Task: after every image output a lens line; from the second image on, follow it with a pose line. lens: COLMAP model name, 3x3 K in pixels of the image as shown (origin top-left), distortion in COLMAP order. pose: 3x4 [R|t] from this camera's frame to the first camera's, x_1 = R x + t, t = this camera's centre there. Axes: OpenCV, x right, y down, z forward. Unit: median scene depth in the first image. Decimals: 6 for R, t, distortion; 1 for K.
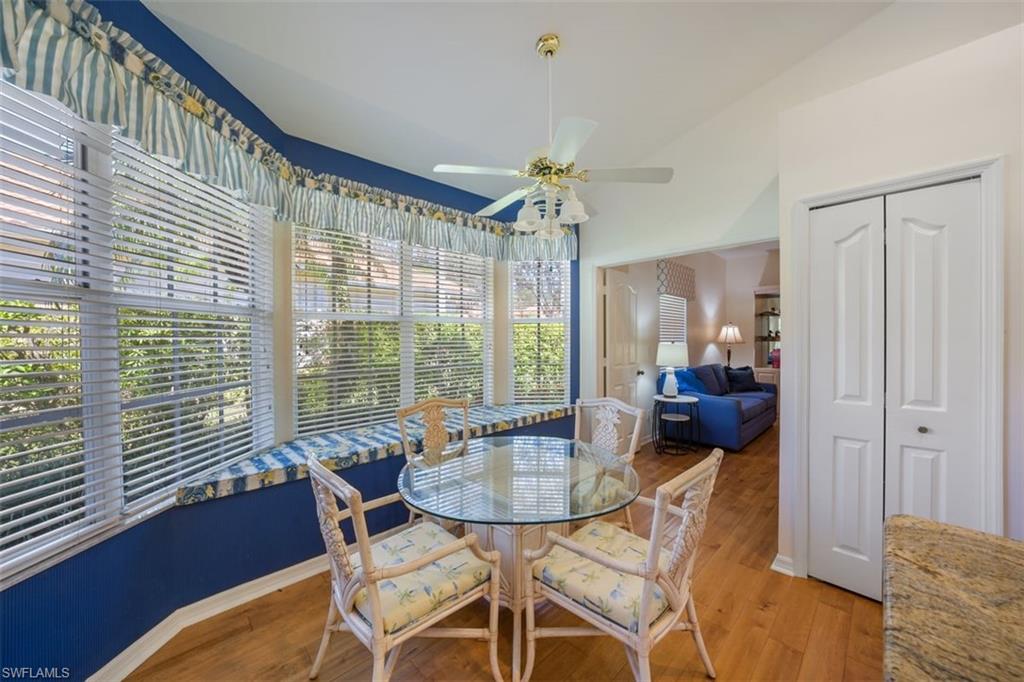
lens RADIAL K [[363.2, 0, 512.0], [0, 363.2, 341.0], [0, 0, 1]] dist [-0.001050, 0.000050]
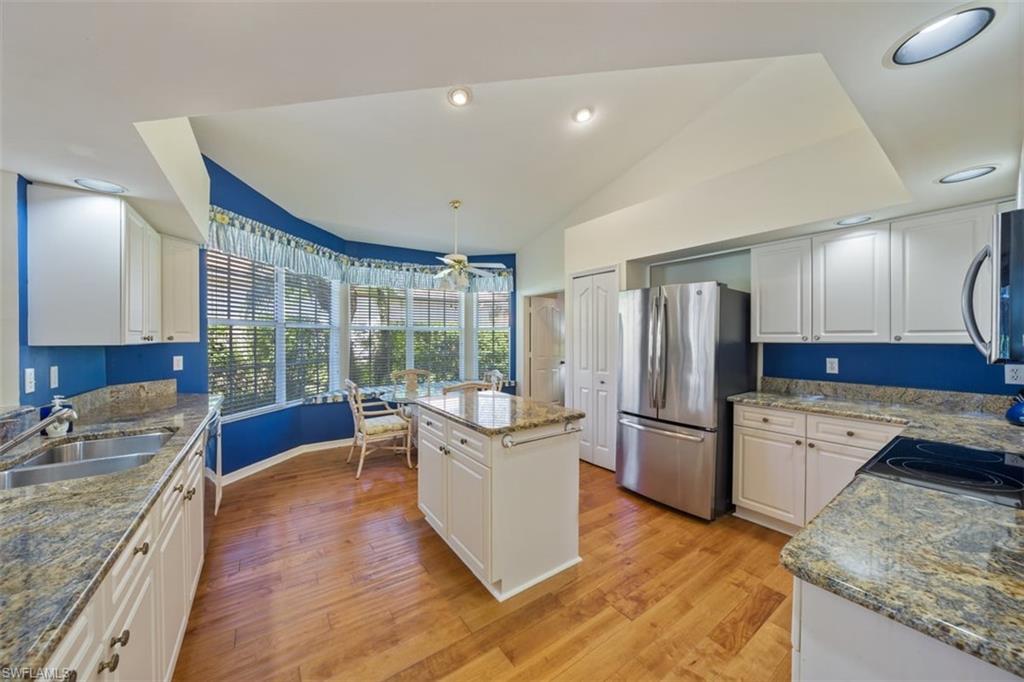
lens RADIAL K [[357.9, 0, 514.0], [0, 357.9, 338.4], [0, 0, 1]] dist [-0.001948, -0.000041]
pose [[0.987286, 0.003243, -0.158921, 0.750026], [-0.004558, 0.999958, -0.007907, -0.001803], [0.158889, 0.008530, 0.987260, -0.994292]]
